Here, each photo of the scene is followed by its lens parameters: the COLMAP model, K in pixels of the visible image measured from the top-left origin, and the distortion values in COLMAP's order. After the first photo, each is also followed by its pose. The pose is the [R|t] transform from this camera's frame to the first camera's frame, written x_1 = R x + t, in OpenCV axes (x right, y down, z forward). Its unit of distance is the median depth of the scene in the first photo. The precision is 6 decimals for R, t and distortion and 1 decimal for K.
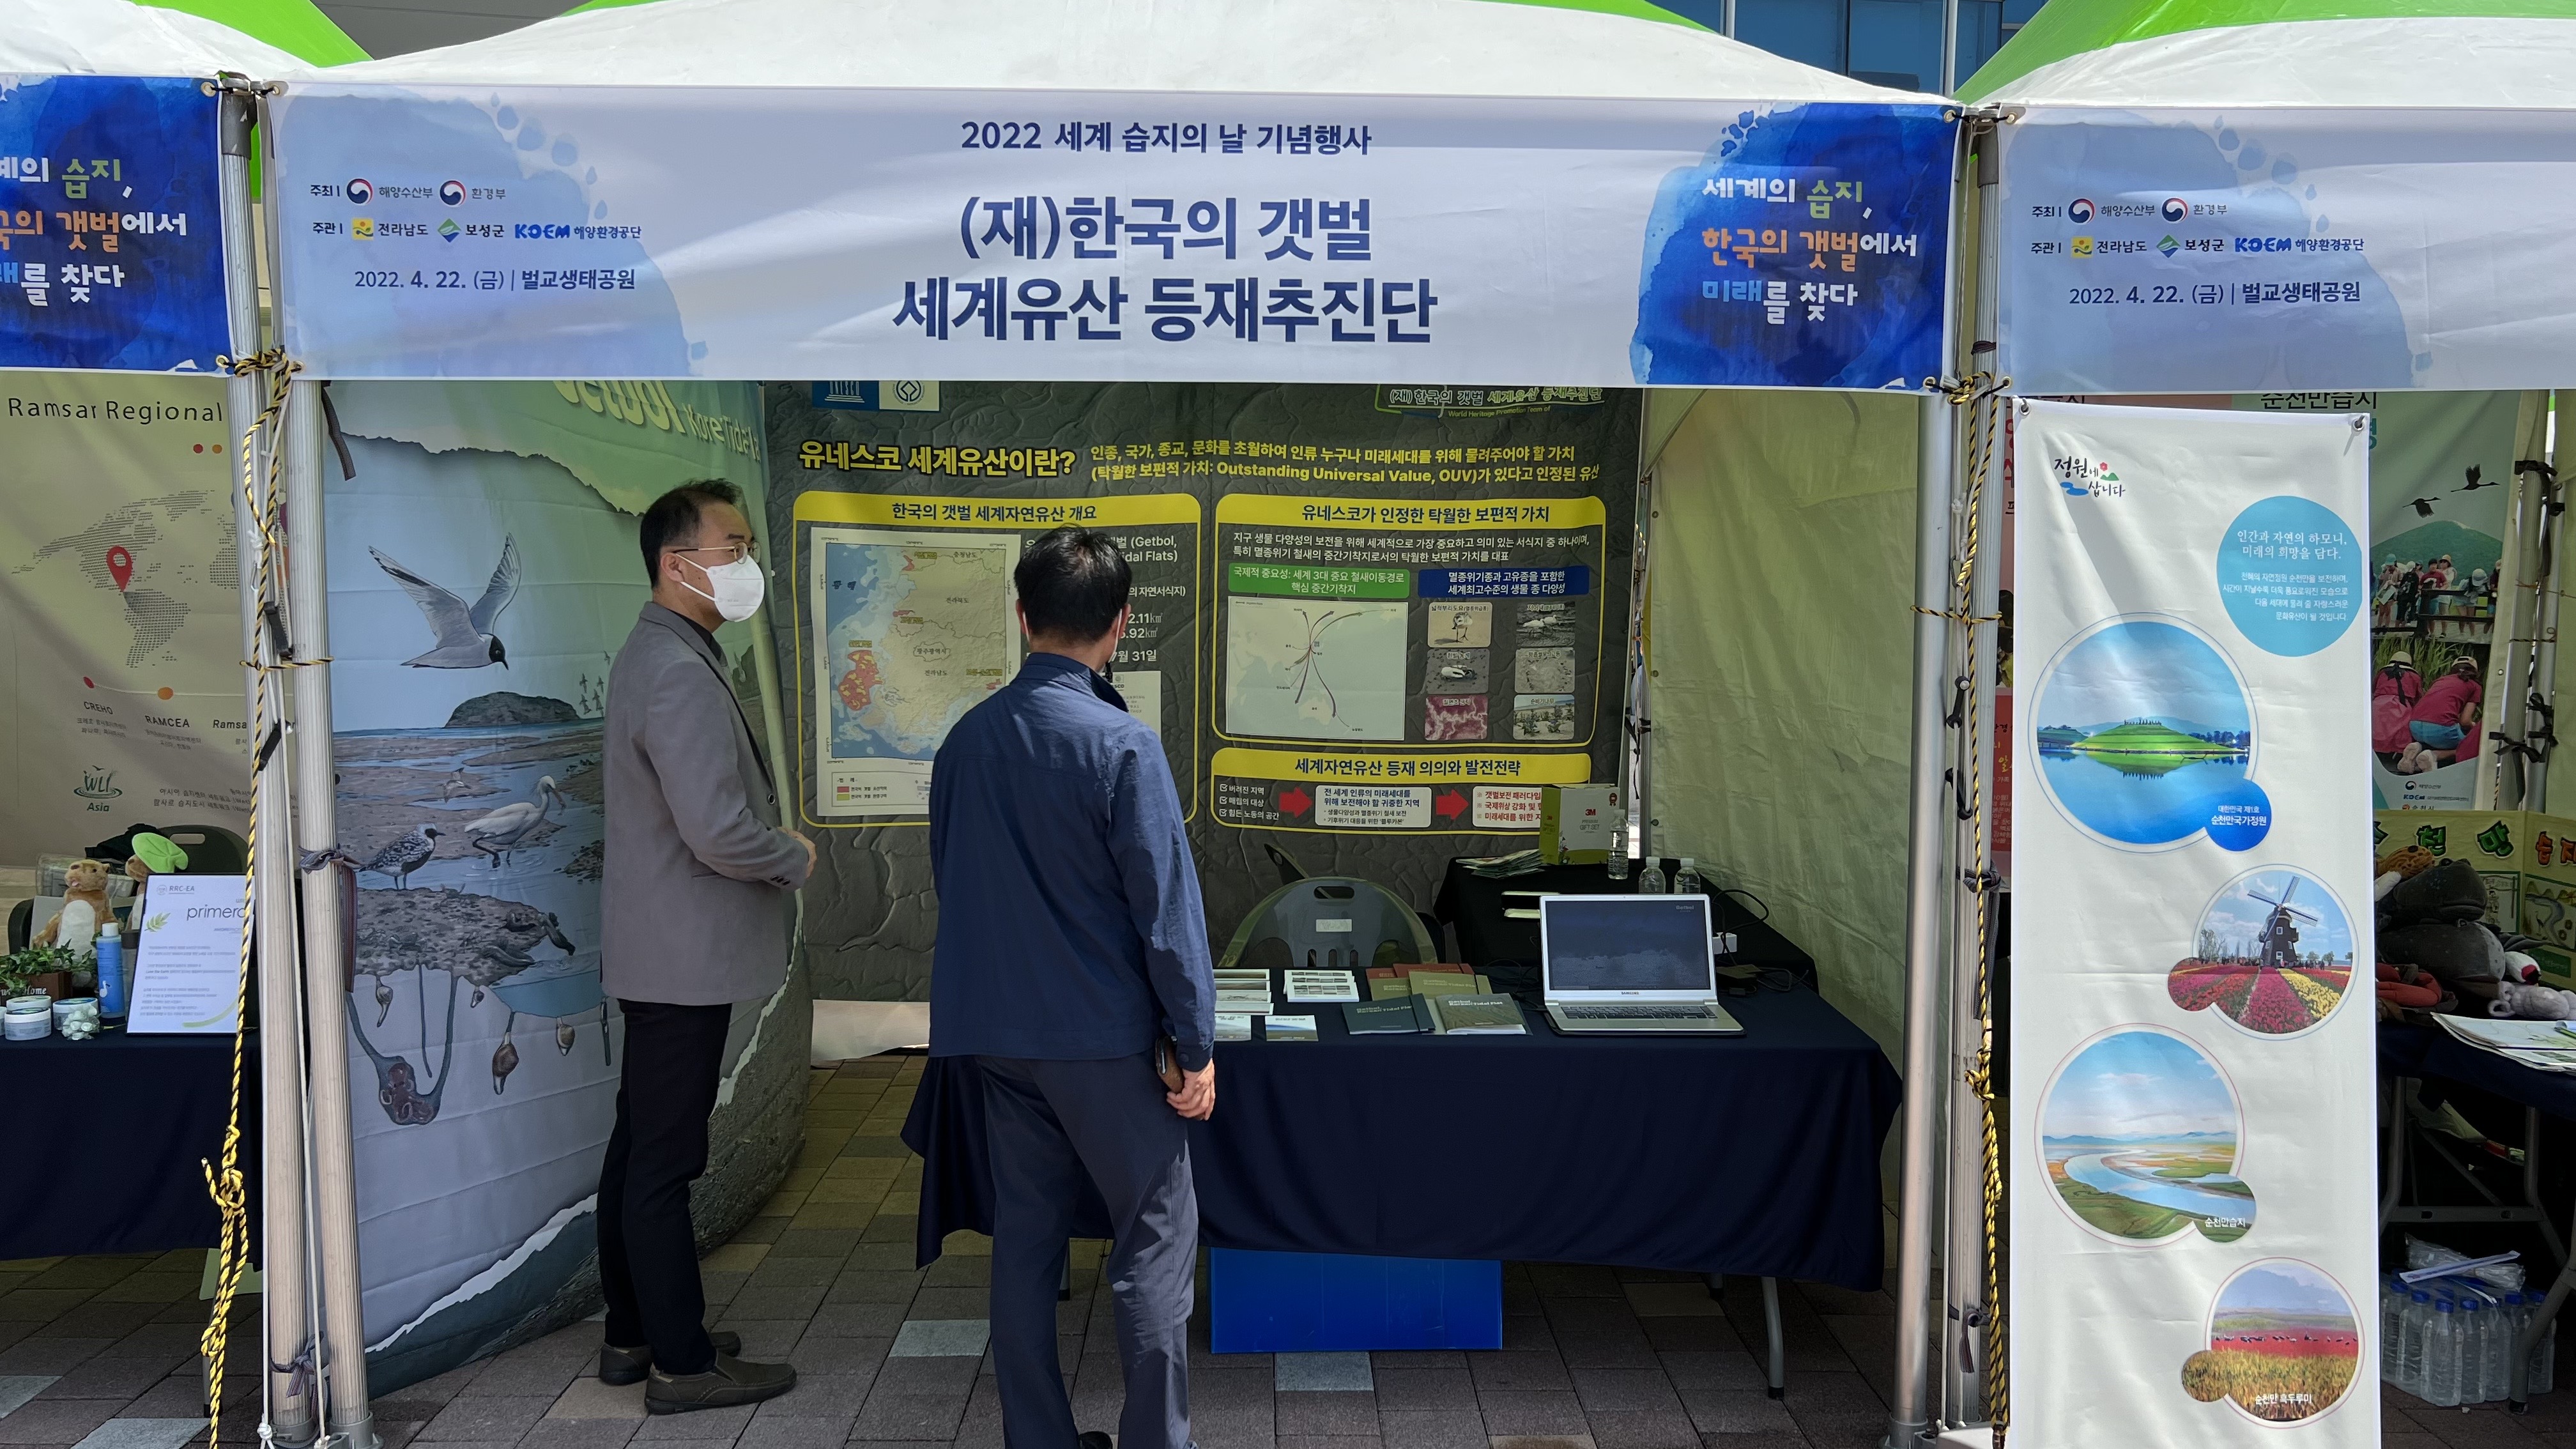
lens RADIAL K [[1893.9, 0, 1331.8], [0, 1893.9, 724.1], [0, 0, 1]] dist [0.083056, -0.005043]
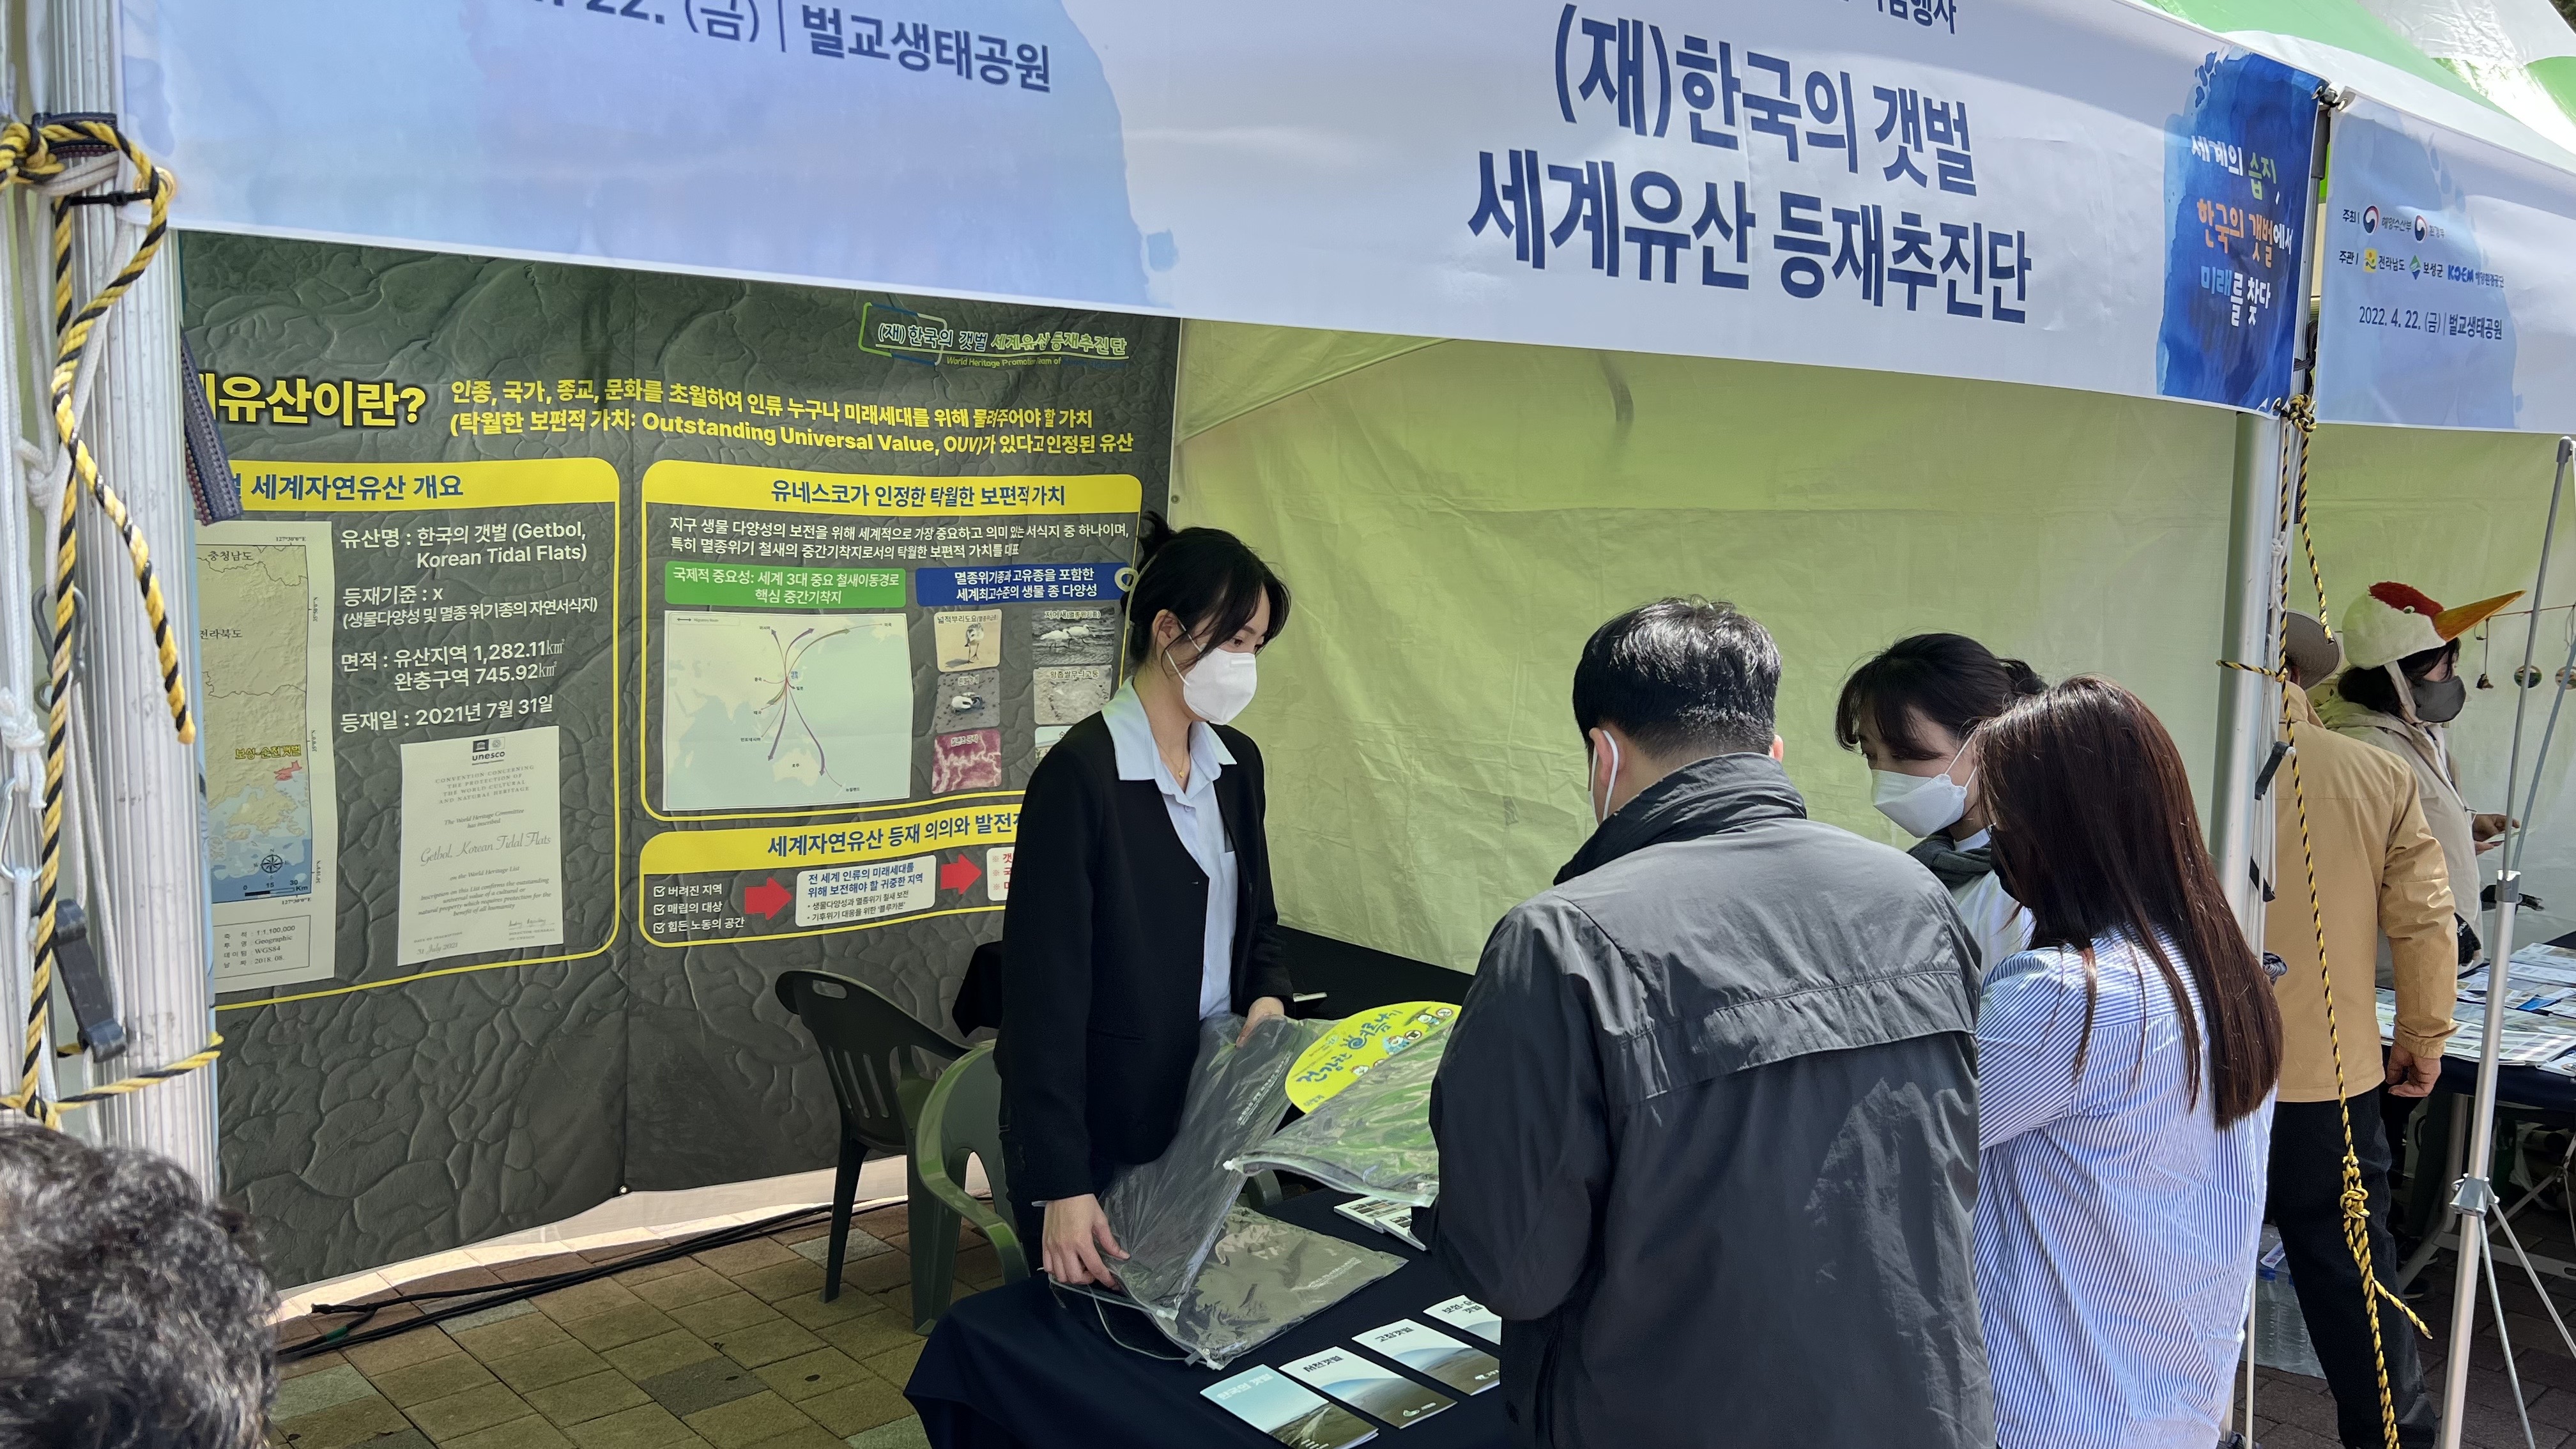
lens RADIAL K [[1893.9, 0, 1331.8], [0, 1893.9, 724.1], [0, 0, 1]] dist [0.083056, -0.005043]
pose [[0.769447, -0.069291, 0.634941, -0.313092], [0.045314, 0.997515, 0.053945, -0.054230], [-0.637101, -0.012736, 0.770675, 0.322188]]
